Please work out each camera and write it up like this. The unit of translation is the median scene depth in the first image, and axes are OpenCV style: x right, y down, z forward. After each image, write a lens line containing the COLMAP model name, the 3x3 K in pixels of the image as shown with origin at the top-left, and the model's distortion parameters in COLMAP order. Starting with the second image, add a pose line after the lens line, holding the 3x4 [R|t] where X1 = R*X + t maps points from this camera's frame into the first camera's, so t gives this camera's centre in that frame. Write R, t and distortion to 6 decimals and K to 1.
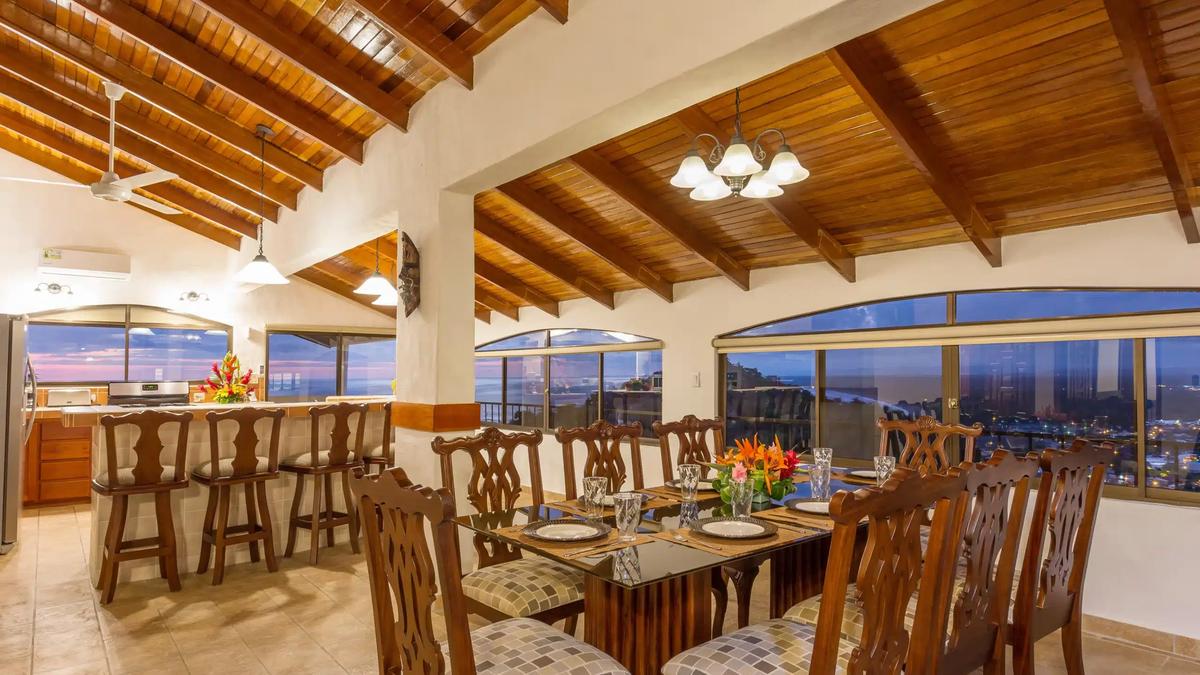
lens RADIAL K [[692.1, 0, 635.6], [0, 692.1, 341.5], [0, 0, 1]] dist [0.005012, -0.008526]
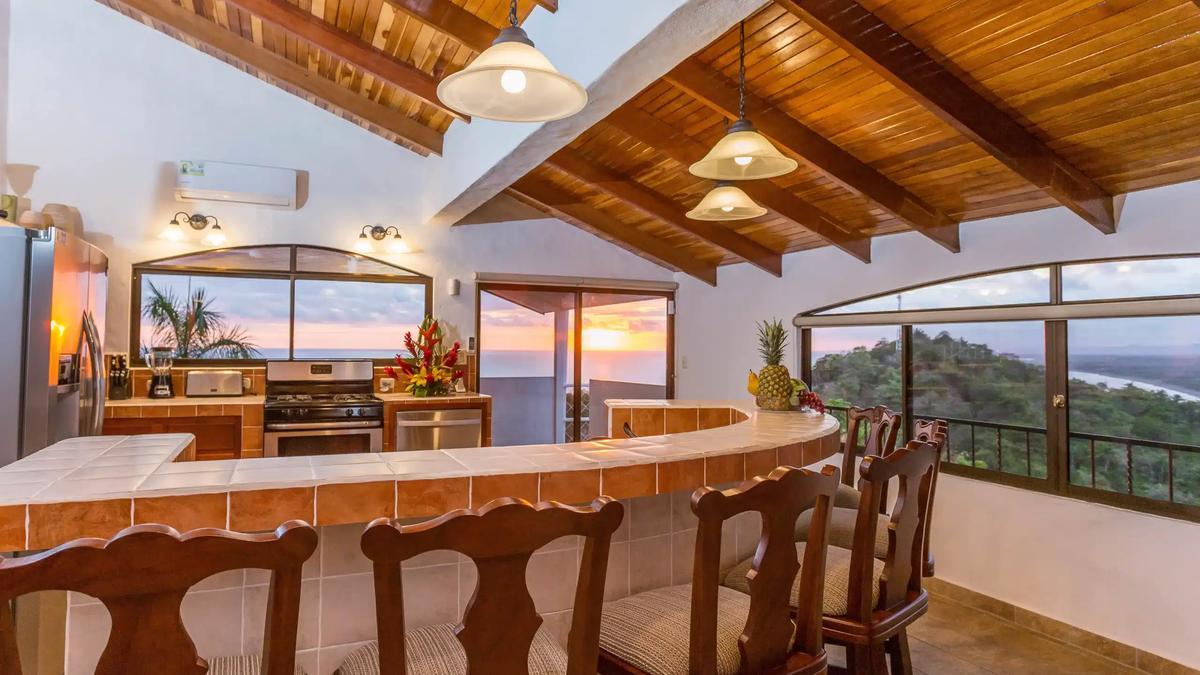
lens RADIAL K [[692.1, 0, 571.2], [0, 692.1, 318.9], [0, 0, 1]] dist [0.005012, -0.008526]
pose [[0.948864, -0.000335, -0.315684, -0.406897], [0.002192, 0.999982, 0.005527, 0.023061], [0.315676, -0.005937, 0.948848, 0.683415]]
